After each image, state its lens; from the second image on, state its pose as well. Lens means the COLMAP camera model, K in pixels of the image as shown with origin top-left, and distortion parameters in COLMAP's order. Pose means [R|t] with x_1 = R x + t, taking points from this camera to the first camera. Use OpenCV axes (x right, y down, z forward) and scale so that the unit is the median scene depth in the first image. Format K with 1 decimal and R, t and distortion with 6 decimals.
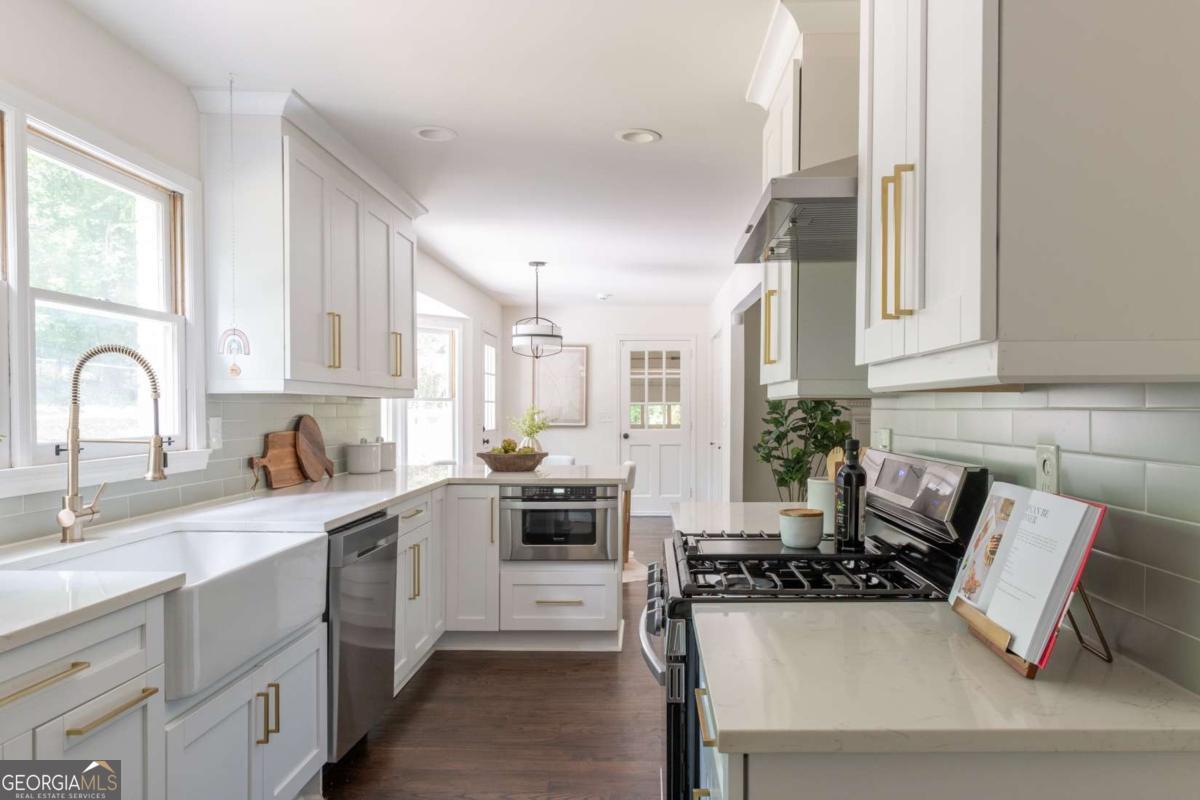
lens RADIAL K [[836.8, 0, 640.5], [0, 836.8, 426.7], [0, 0, 1]] dist [0.007114, -0.005645]
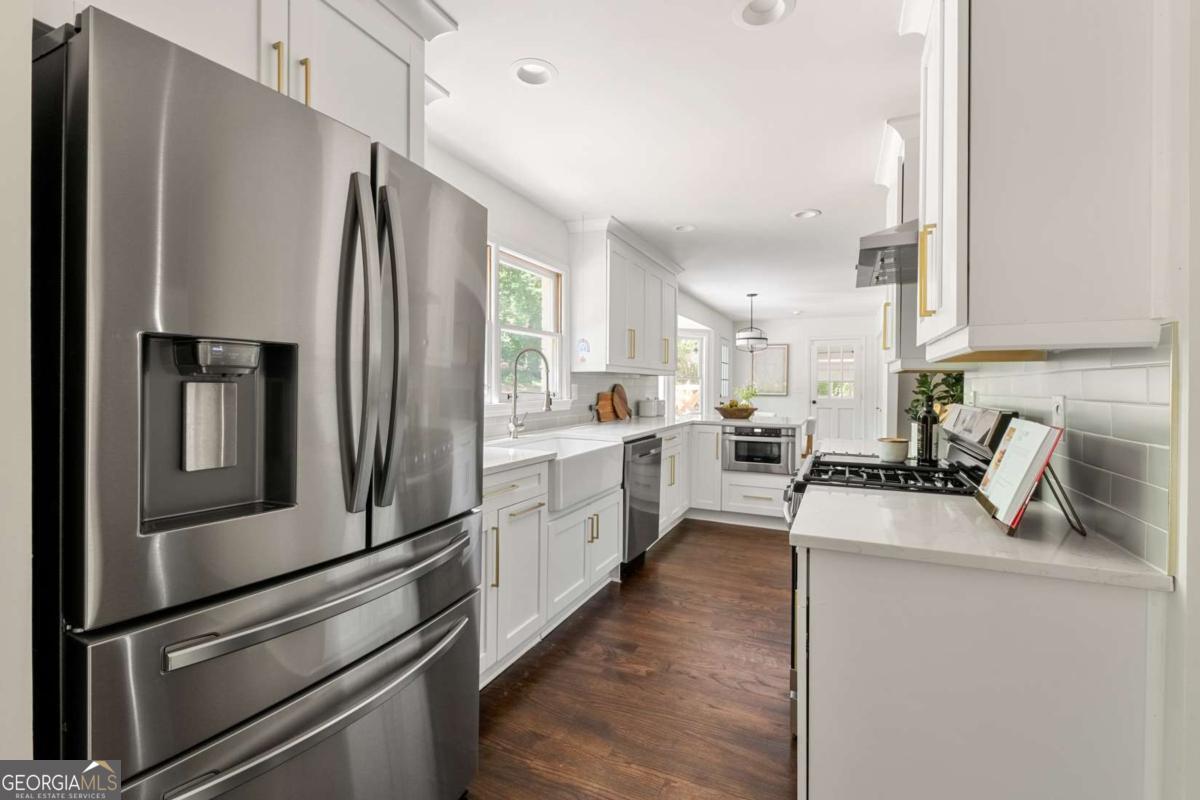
lens RADIAL K [[514.2, 0, 594.6], [0, 514.2, 393.3], [0, 0, 1]] dist [-0.020350, -0.000213]
pose [[0.903283, 0.010871, -0.428907, 0.057194], [-0.014637, 0.999878, -0.005483, 0.016222], [0.428795, 0.011231, 0.903332, -0.079654]]
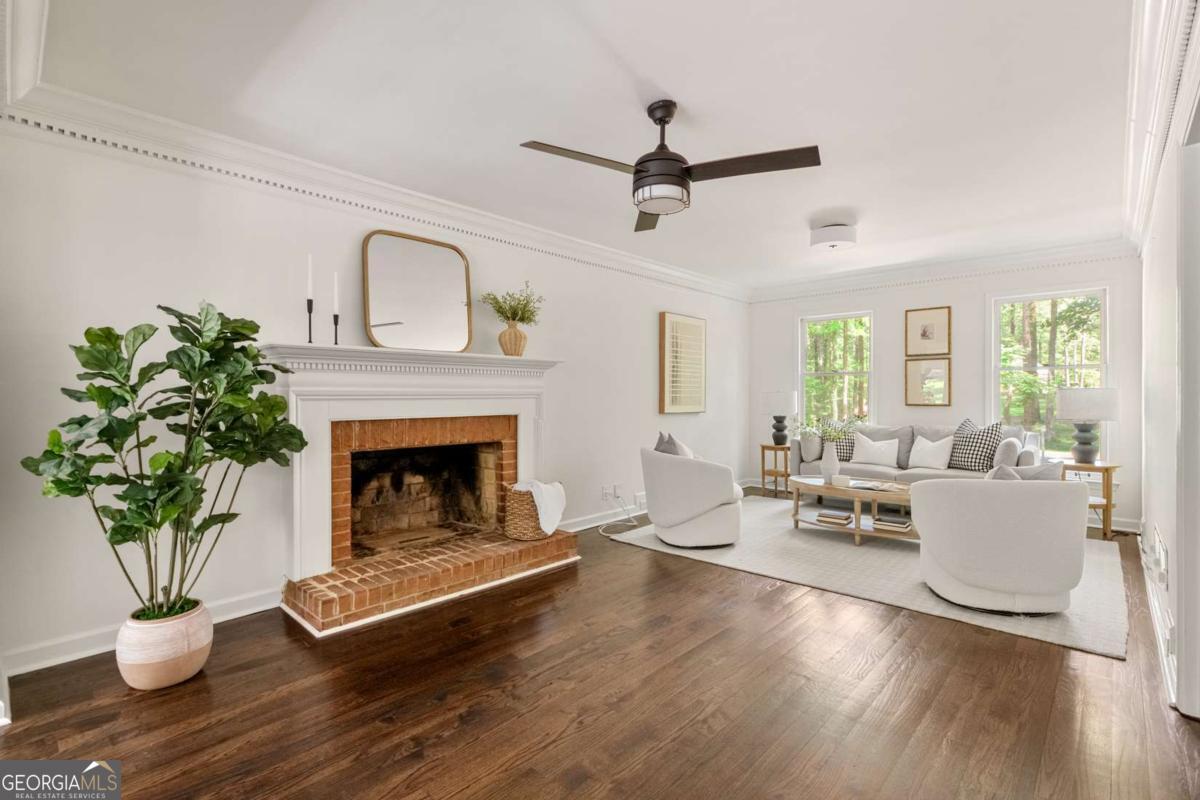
lens RADIAL K [[554.4, 0, 603.3], [0, 554.4, 404.6], [0, 0, 1]] dist [0.001346, 0.000589]
pose [[0.668181, -0.015630, 0.743835, 0.258842], [0.020816, 0.999781, 0.002310, 0.006794], [-0.743708, 0.013941, 0.668360, 1.320202]]
